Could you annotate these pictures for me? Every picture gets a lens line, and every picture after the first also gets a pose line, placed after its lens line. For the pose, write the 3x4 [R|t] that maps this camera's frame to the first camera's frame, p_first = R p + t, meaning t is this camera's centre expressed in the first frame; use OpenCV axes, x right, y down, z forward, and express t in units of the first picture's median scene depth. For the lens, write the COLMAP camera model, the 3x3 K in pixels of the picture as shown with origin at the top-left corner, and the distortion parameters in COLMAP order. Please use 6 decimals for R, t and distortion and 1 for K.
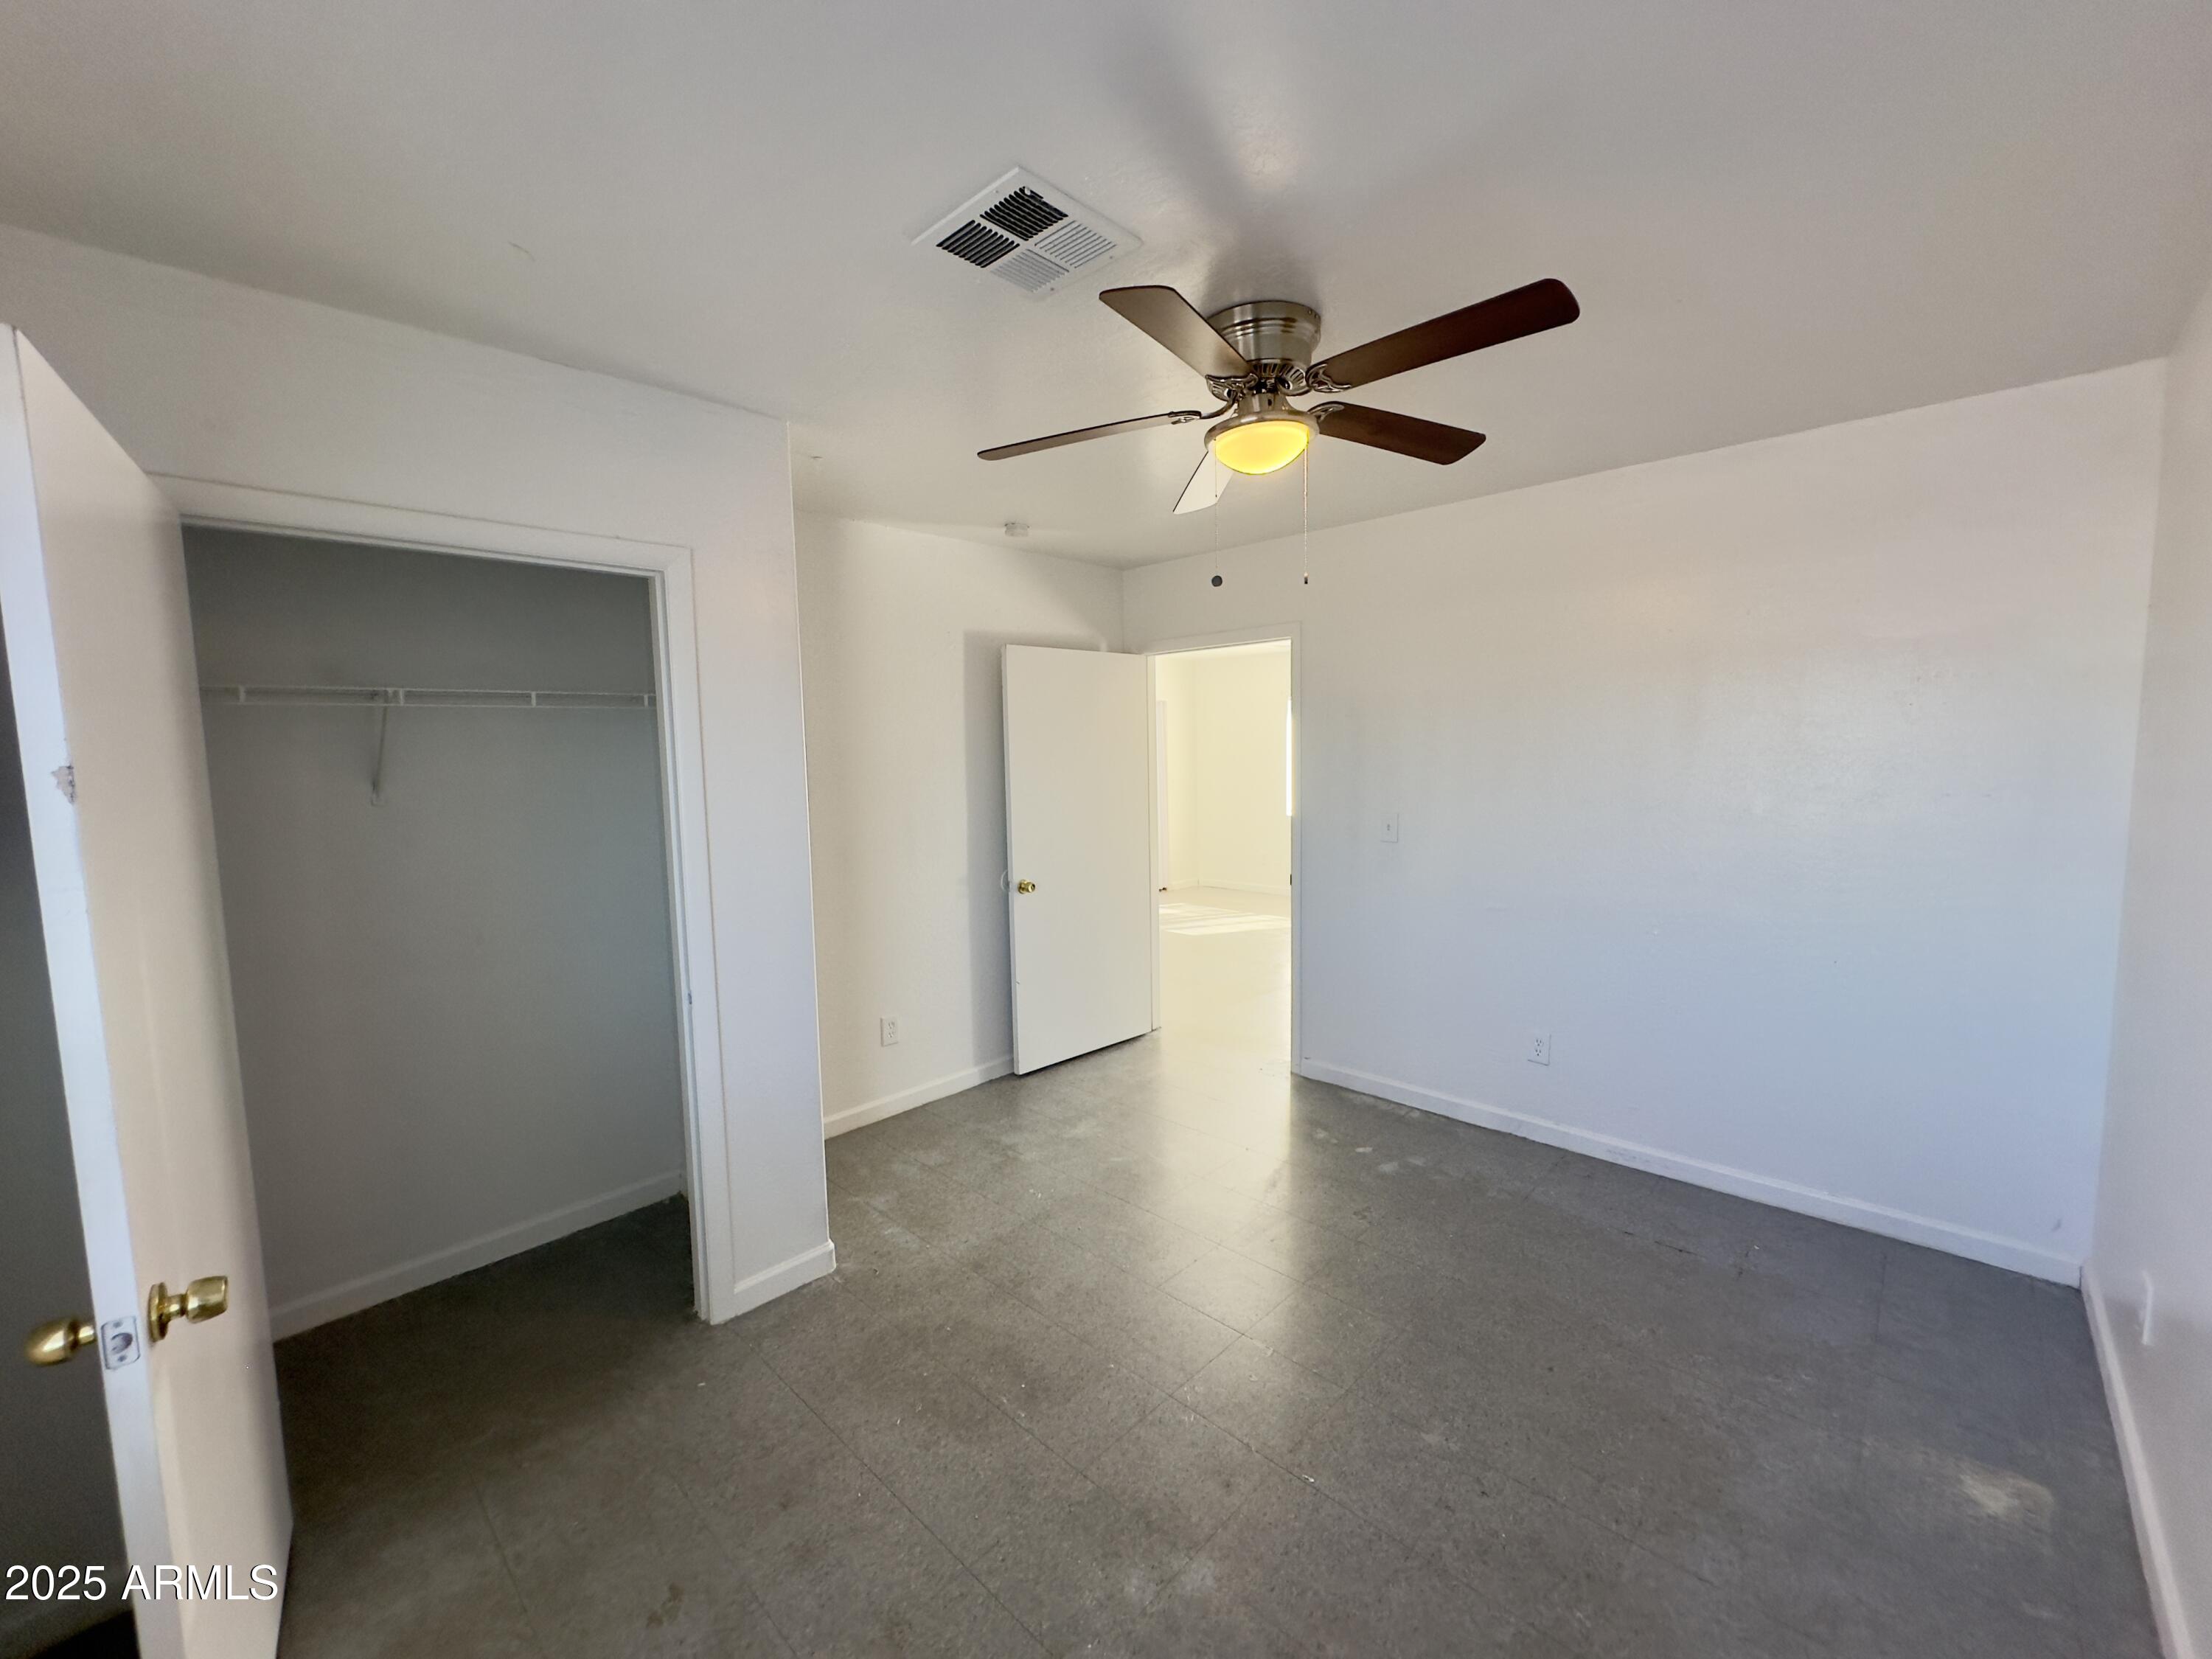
lens RADIAL K [[887.2, 0, 1106.0], [0, 887.2, 829.5], [0, 0, 1]] dist [-0.002095, -0.000038]
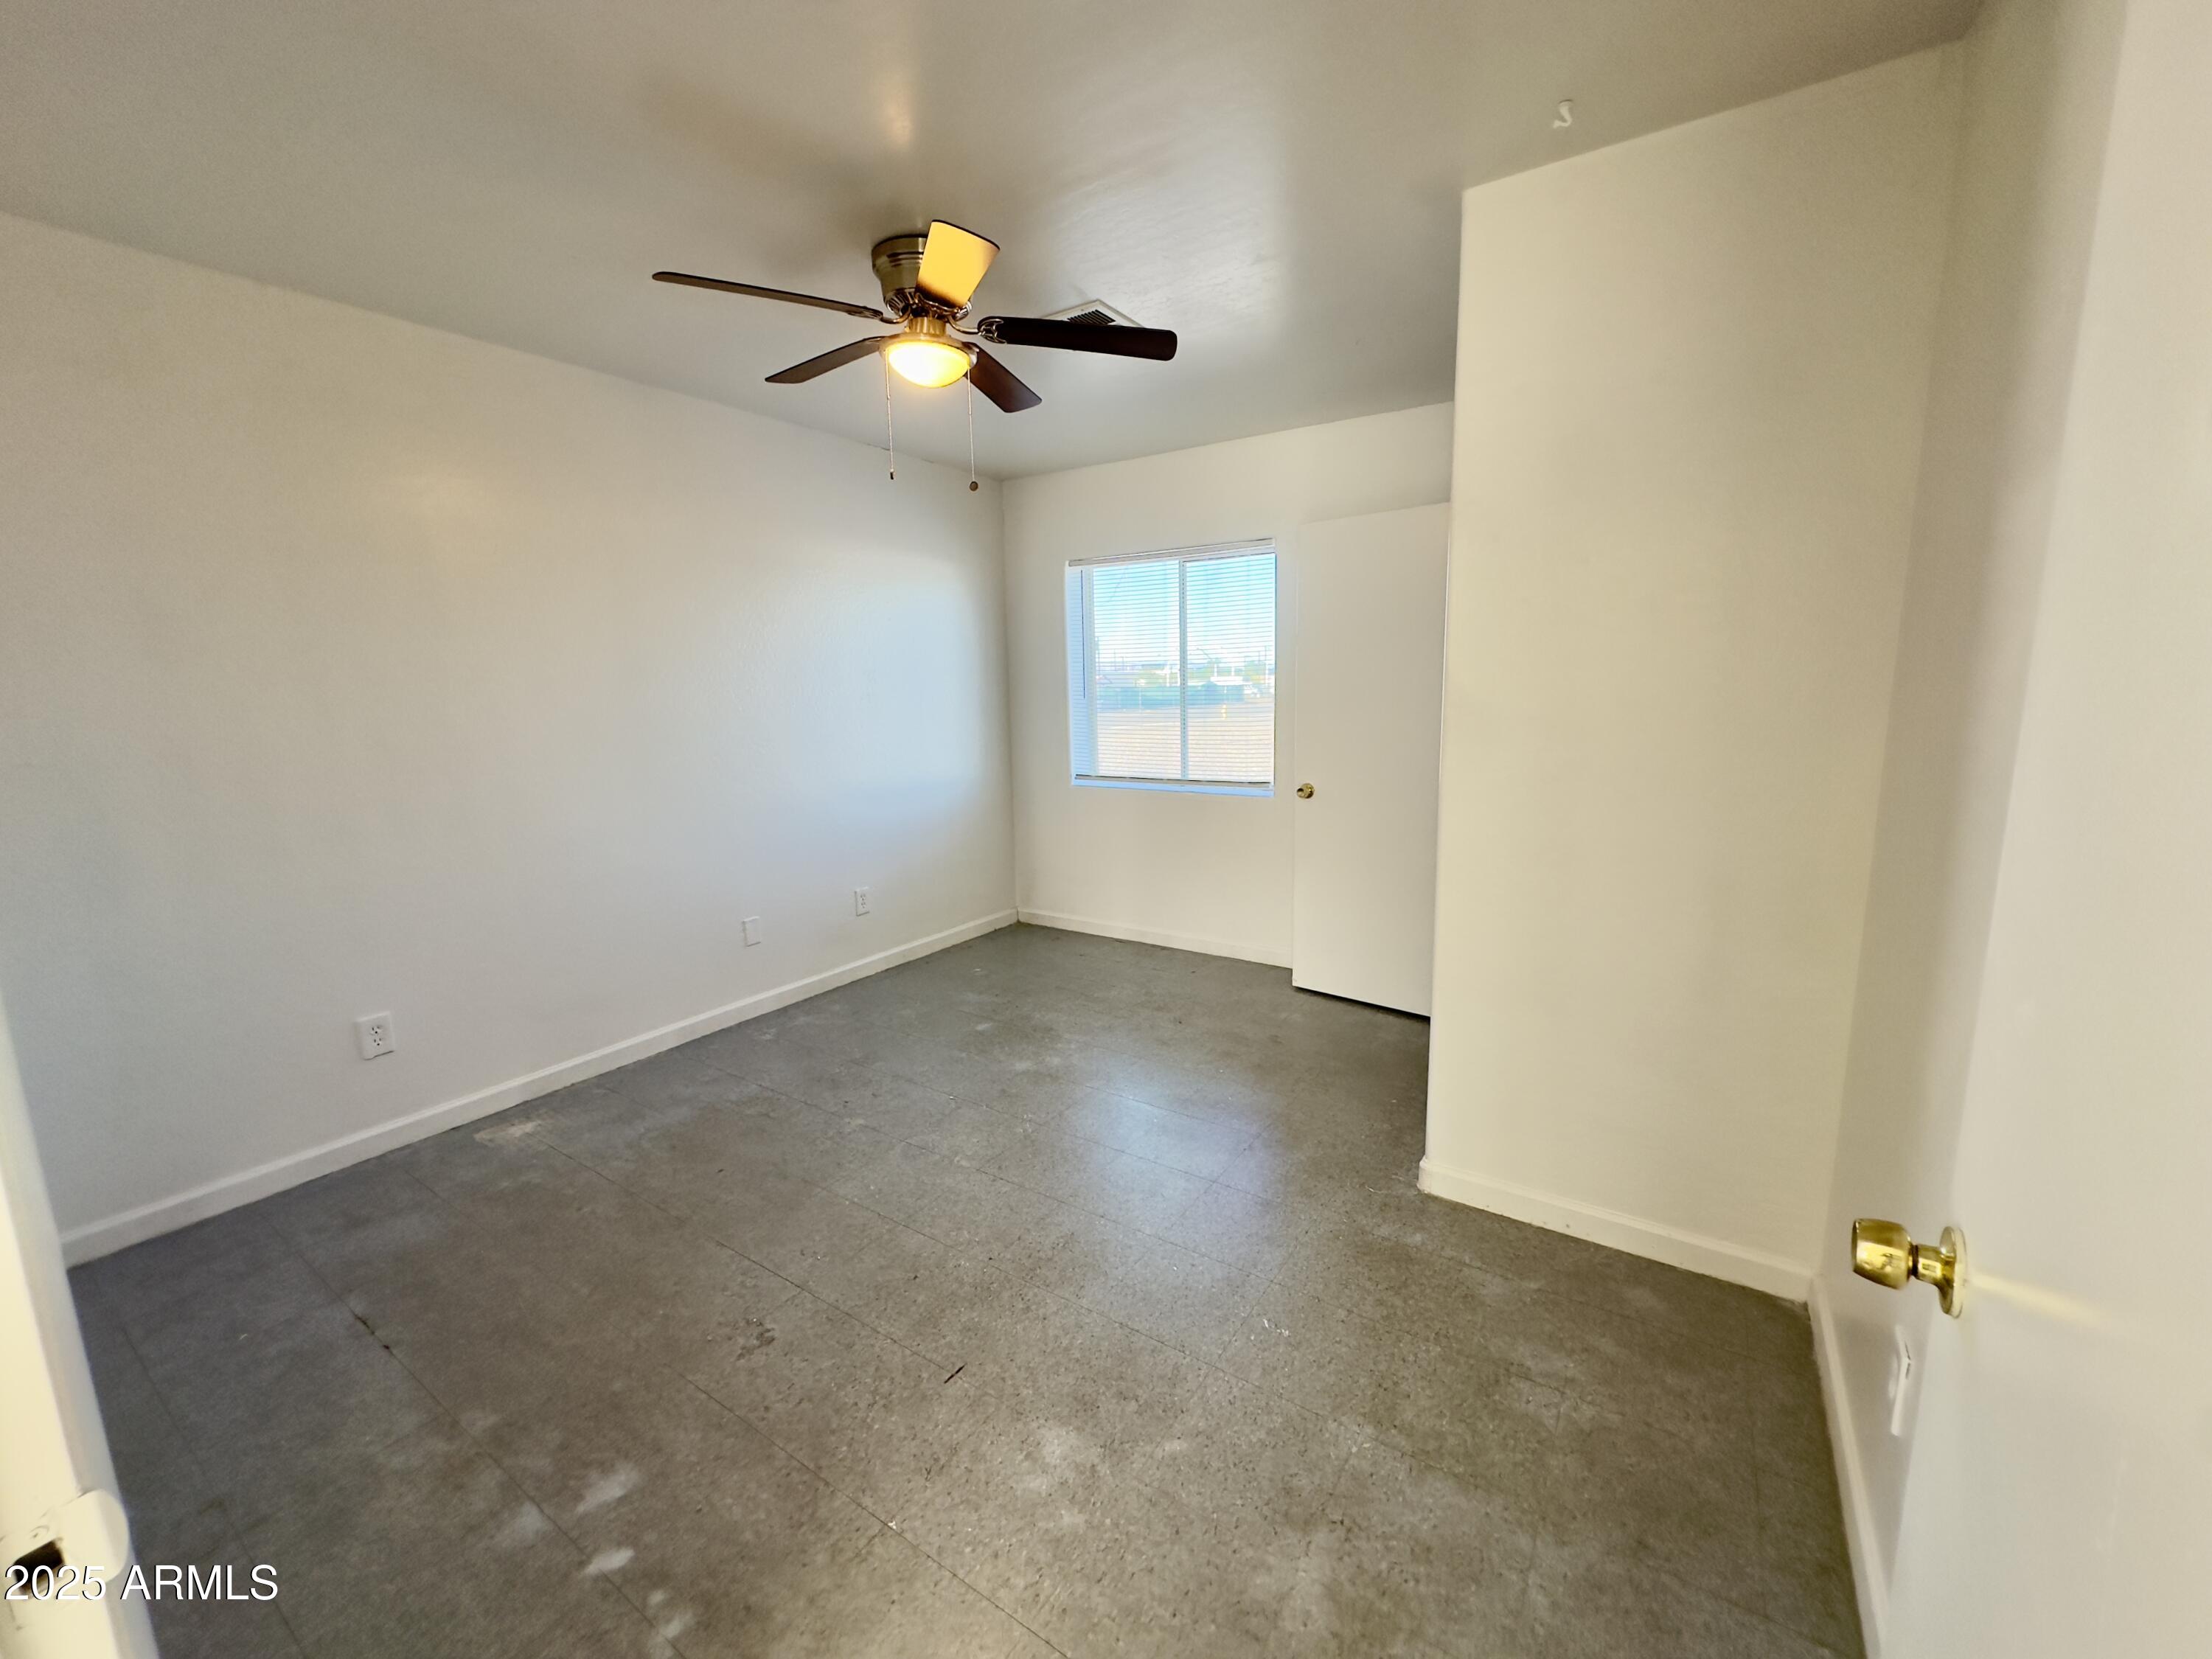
lens RADIAL K [[887.2, 0, 1106.0], [0, 887.2, 829.5], [0, 0, 1]] dist [-0.002095, -0.000038]
pose [[-0.983487, 0.068900, -0.167350, 0.113266], [0.024158, 0.966398, 0.255911, -0.082390], [0.179359, 0.247642, -0.952105, 1.456968]]
